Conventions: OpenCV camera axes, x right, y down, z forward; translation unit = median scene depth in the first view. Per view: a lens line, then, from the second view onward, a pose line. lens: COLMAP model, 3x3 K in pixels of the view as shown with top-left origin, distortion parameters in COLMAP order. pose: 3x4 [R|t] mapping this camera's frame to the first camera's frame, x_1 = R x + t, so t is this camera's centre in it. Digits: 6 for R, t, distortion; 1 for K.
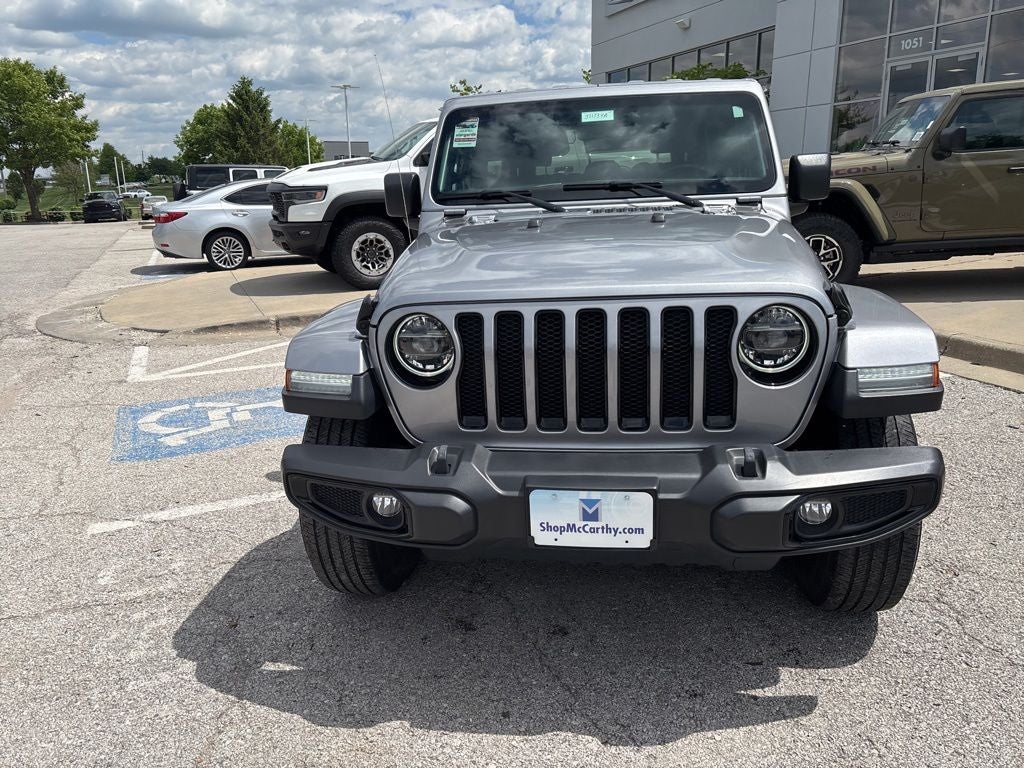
lens RADIAL K [[773.4, 0, 509.6], [0, 773.4, 394.3], [0, 0, 1]] dist [0.044627, -0.052474]
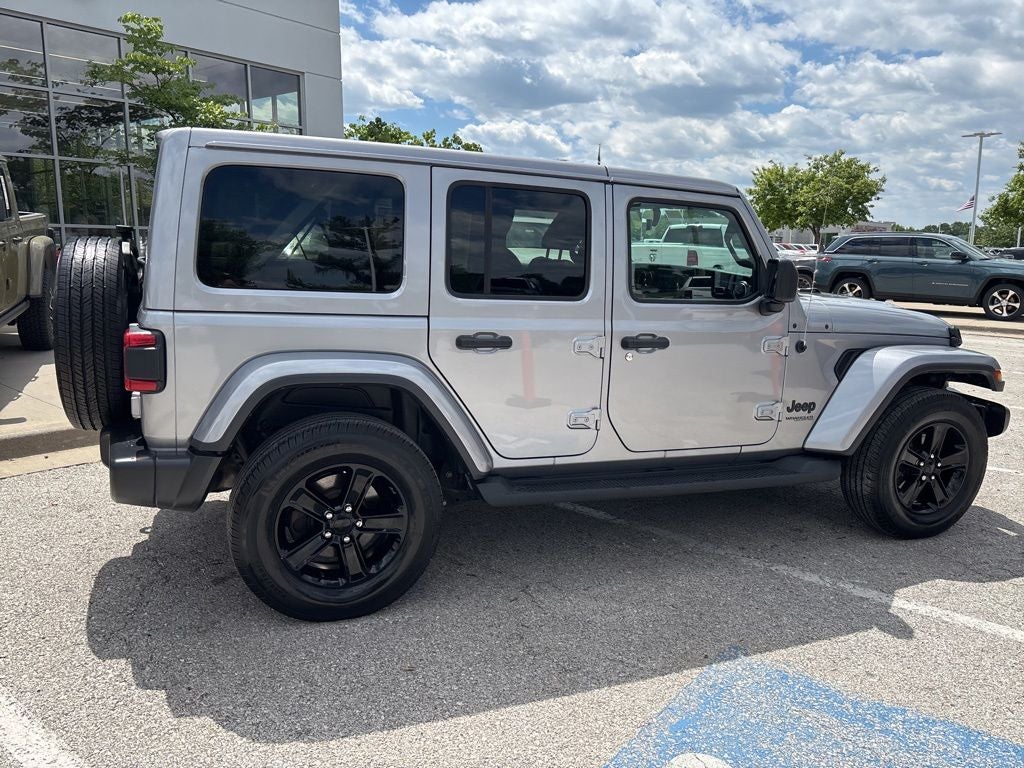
lens RADIAL K [[773.4, 0, 507.0], [0, 773.4, 387.1], [0, 0, 1]] dist [0.044627, -0.052474]
pose [[-0.477300, -0.147786, 0.866224, -0.945214], [0.225495, 0.932149, 0.283284, -0.549876], [-0.849315, 0.330541, -0.411590, 1.968167]]
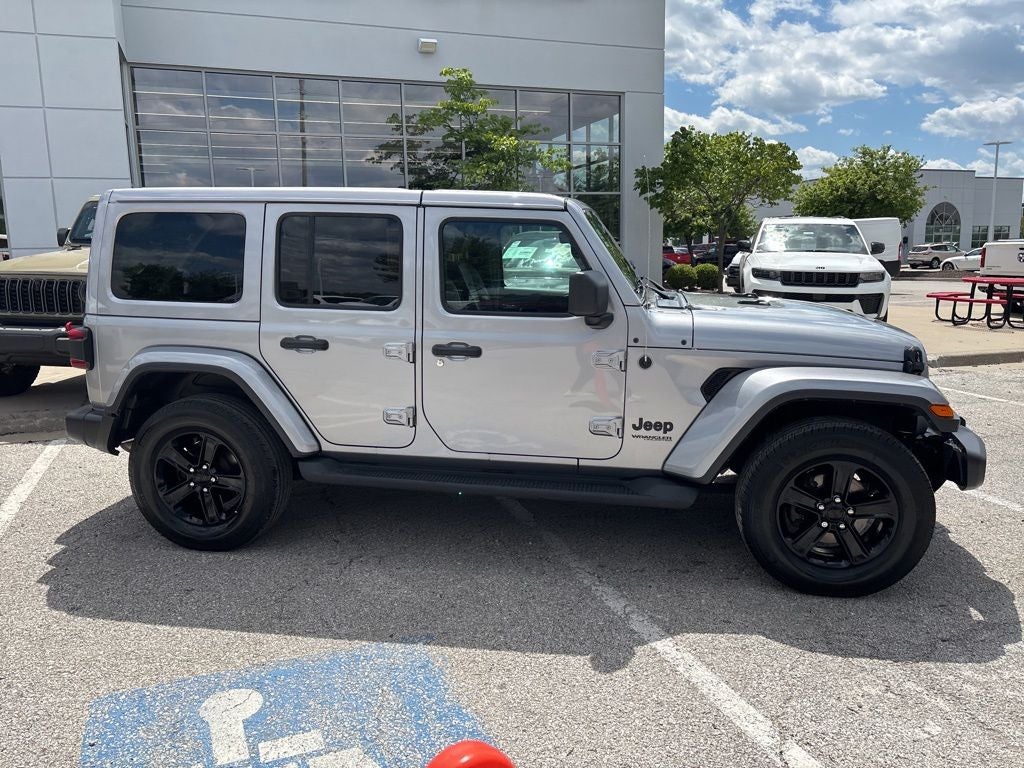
lens RADIAL K [[773.4, 0, 506.6], [0, 773.4, 384.1], [0, 0, 1]] dist [0.044627, -0.052474]
pose [[0.044688, -0.151699, 0.987416, -1.244941], [0.276653, 0.951626, 0.133680, -0.347424], [-0.959930, 0.267198, 0.084495, 1.190521]]
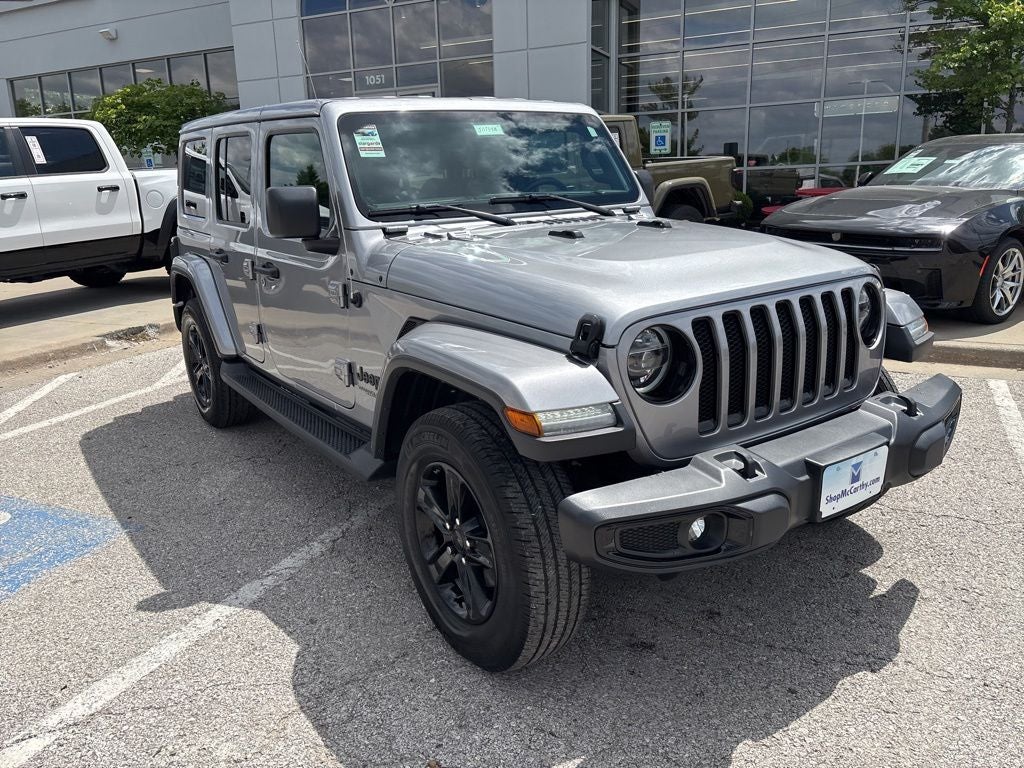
lens RADIAL K [[773.4, 0, 509.9], [0, 773.4, 390.0], [0, 0, 1]] dist [0.044627, -0.052474]
pose [[0.740876, -0.169499, 0.649902, -0.610752], [0.190965, 0.980856, 0.038118, -0.067530], [-0.643922, 0.095868, 0.759061, 0.276226]]
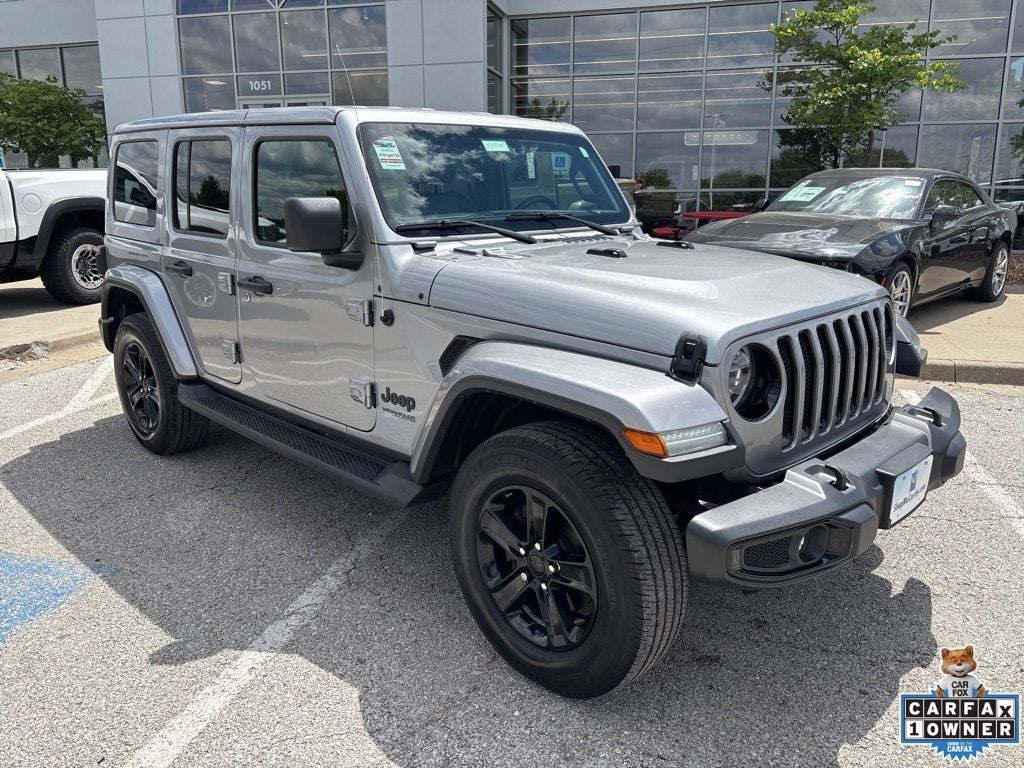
lens RADIAL K [[773.4, 0, 519.1], [0, 773.4, 386.2], [0, 0, 1]] dist [0.044627, -0.052474]
pose [[0.604737, -0.163850, 0.779389, -0.735872], [0.198995, 0.978655, 0.051339, -0.111562], [-0.771164, 0.124047, 0.624434, 0.428445]]
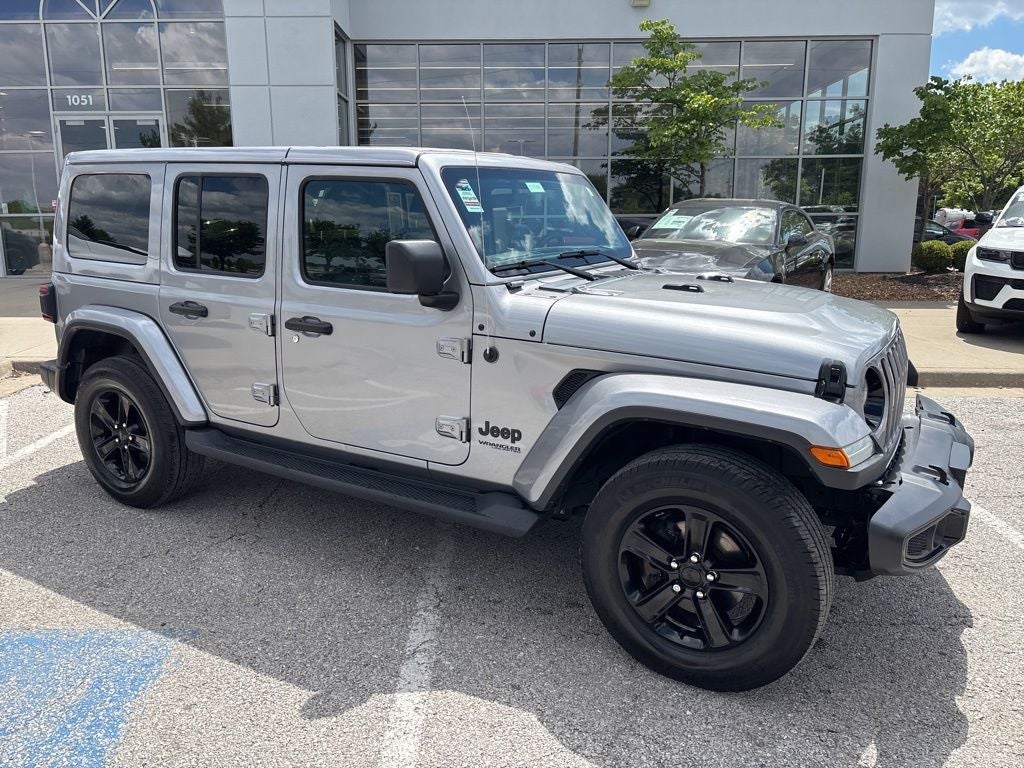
lens RADIAL K [[773.4, 0, 507.9], [0, 773.4, 389.5], [0, 0, 1]] dist [0.044627, -0.052474]
pose [[0.396782, -0.173278, 0.901409, -0.950517], [0.234620, 0.968545, 0.082909, -0.203316], [-0.887422, 0.178592, 0.424956, 0.684448]]
